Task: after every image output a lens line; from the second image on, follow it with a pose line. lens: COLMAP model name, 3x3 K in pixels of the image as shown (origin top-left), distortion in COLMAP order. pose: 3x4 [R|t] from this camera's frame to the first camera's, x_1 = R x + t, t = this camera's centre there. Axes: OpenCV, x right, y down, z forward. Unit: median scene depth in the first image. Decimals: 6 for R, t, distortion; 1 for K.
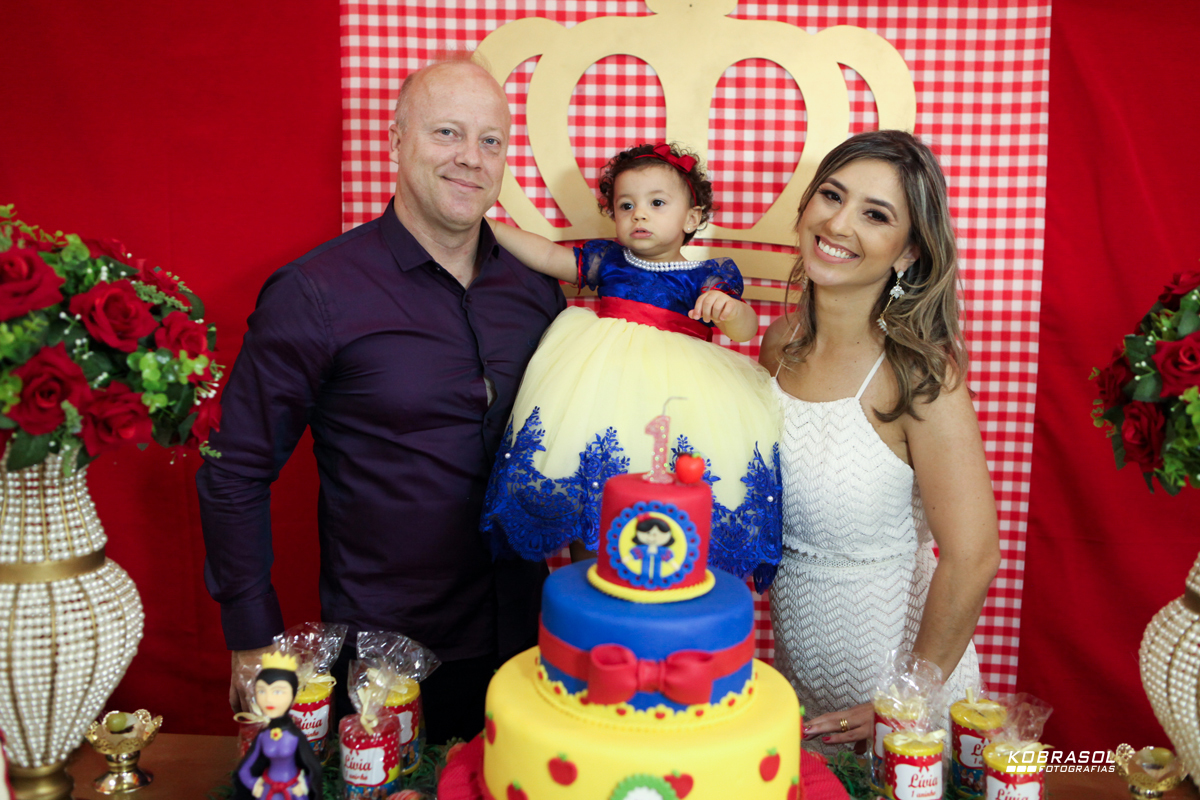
lens RADIAL K [[1111.4, 0, 600.0], [0, 1111.4, 400.0], [0, 0, 1]] dist [-0.083396, 0.115613]
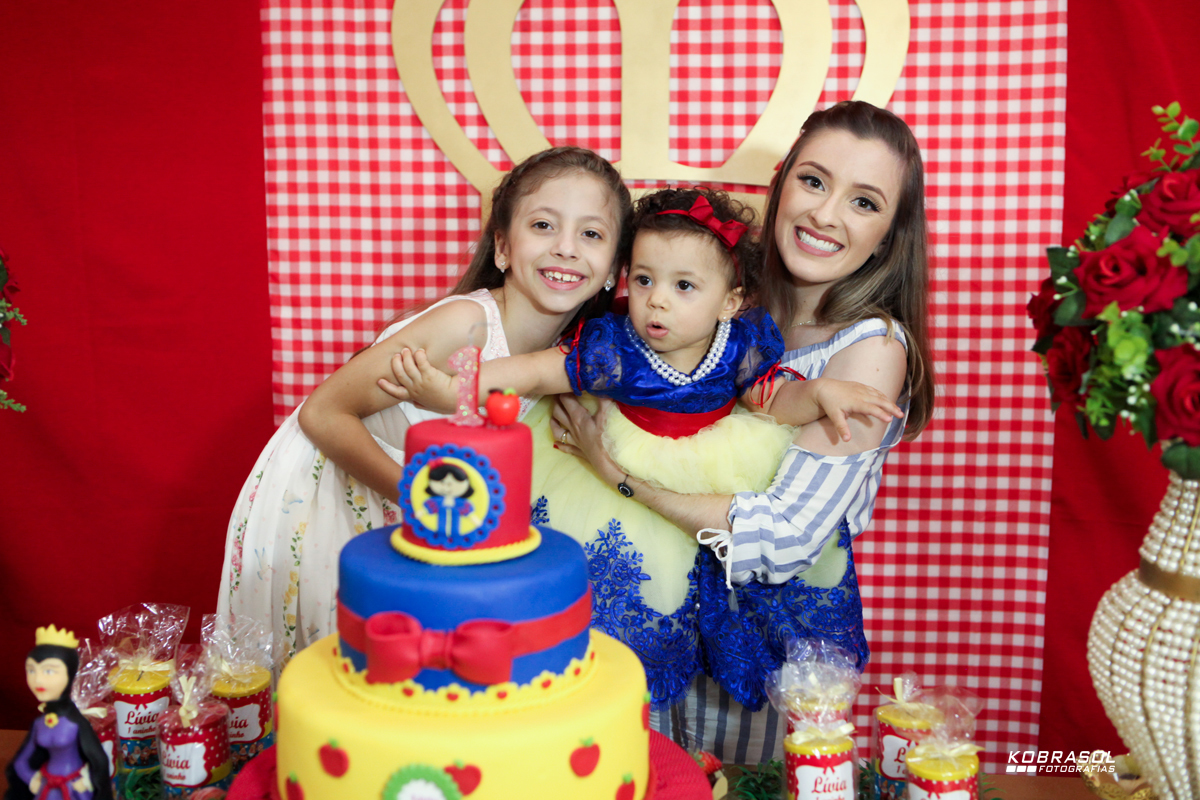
lens RADIAL K [[1215.3, 0, 601.5], [0, 1215.3, 397.6], [0, 0, 1]] dist [-0.072357, 0.122911]
pose [[0.997863, -0.009534, -0.064641, 0.104655], [0.009648, 0.999952, 0.001445, 0.025636], [0.064625, -0.002066, 0.997908, 0.038112]]
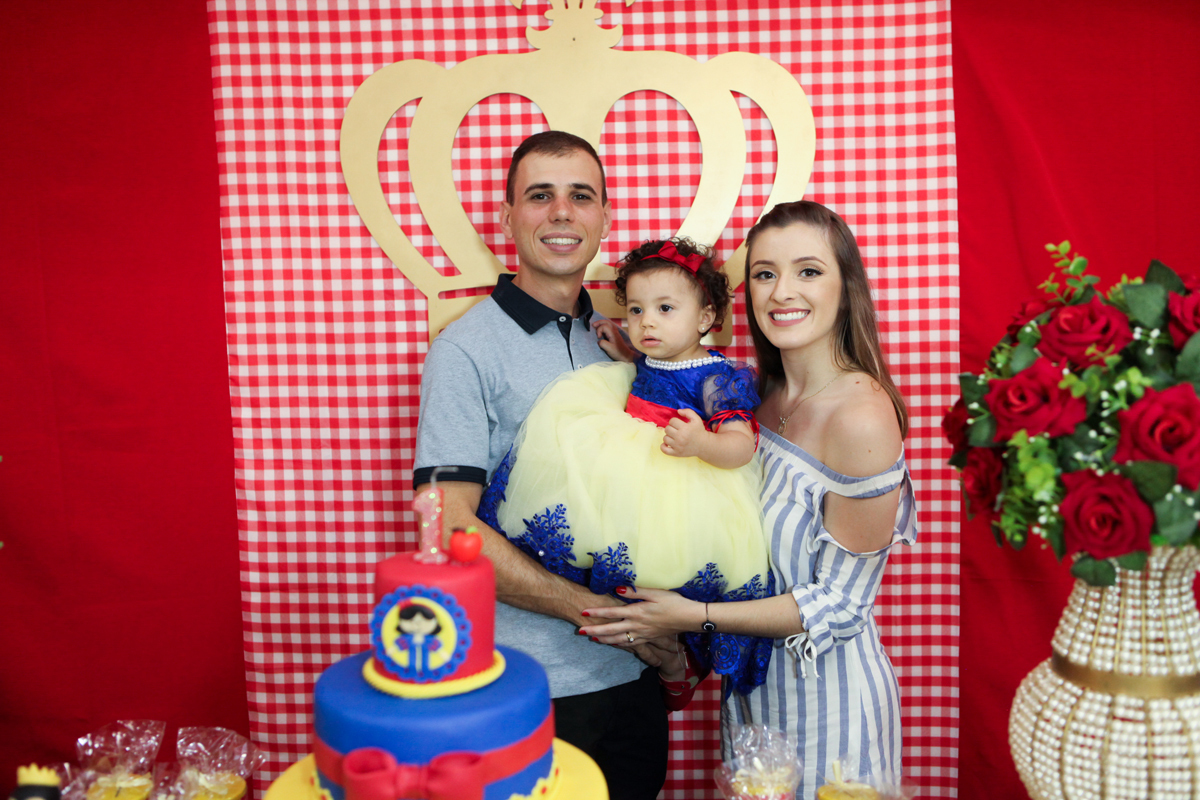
lens RADIAL K [[1124.9, 0, 601.7], [0, 1124.9, 400.8], [0, 0, 1]] dist [-0.084695, 0.124903]
pose [[0.999010, -0.044227, -0.004736, 0.097329], [0.044036, 0.998425, -0.034759, -0.009348], [0.006266, 0.034516, 0.999385, 0.040514]]
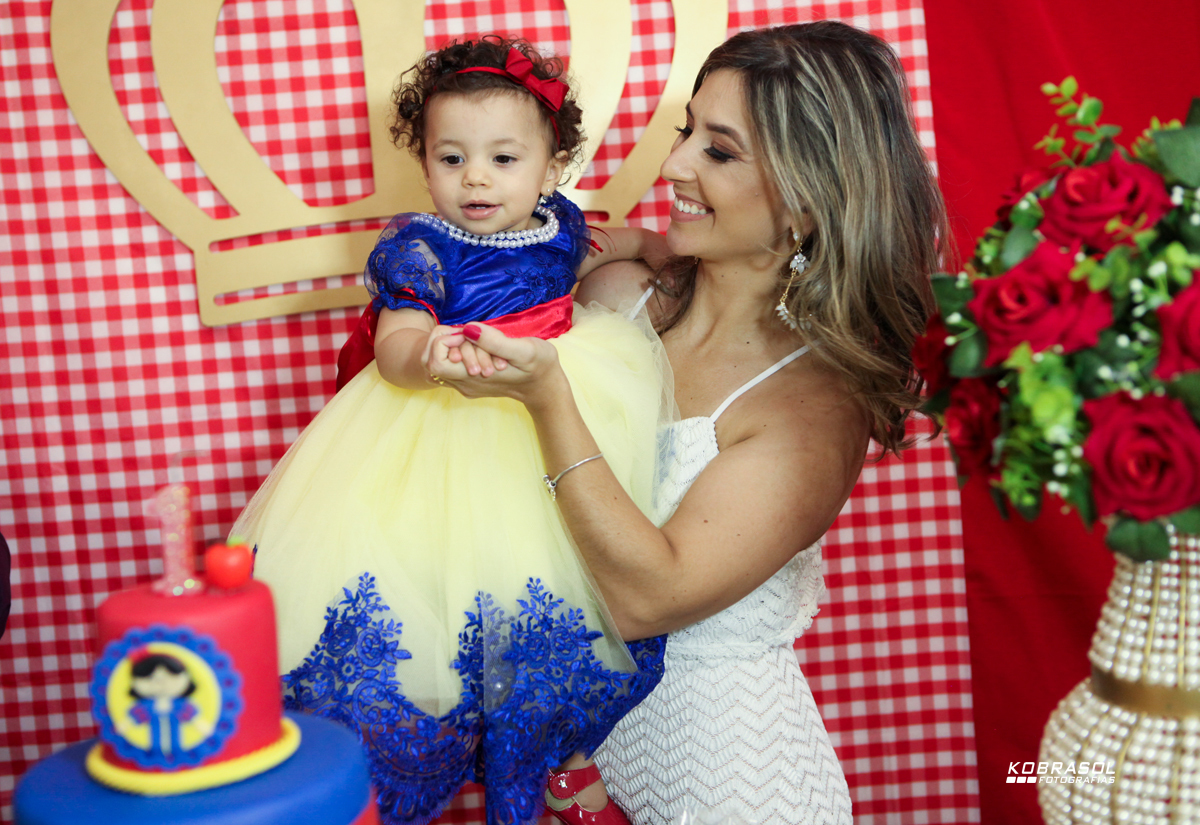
lens RADIAL K [[1543.1, 0, 566.1], [0, 1543.1, 402.0], [0, 0, 1]] dist [-0.029674, 0.082369]
pose [[0.992775, -0.107389, 0.053527, 0.111431], [0.109410, 0.993332, -0.036358, 0.011534], [-0.049266, 0.041952, 0.997904, 0.065985]]
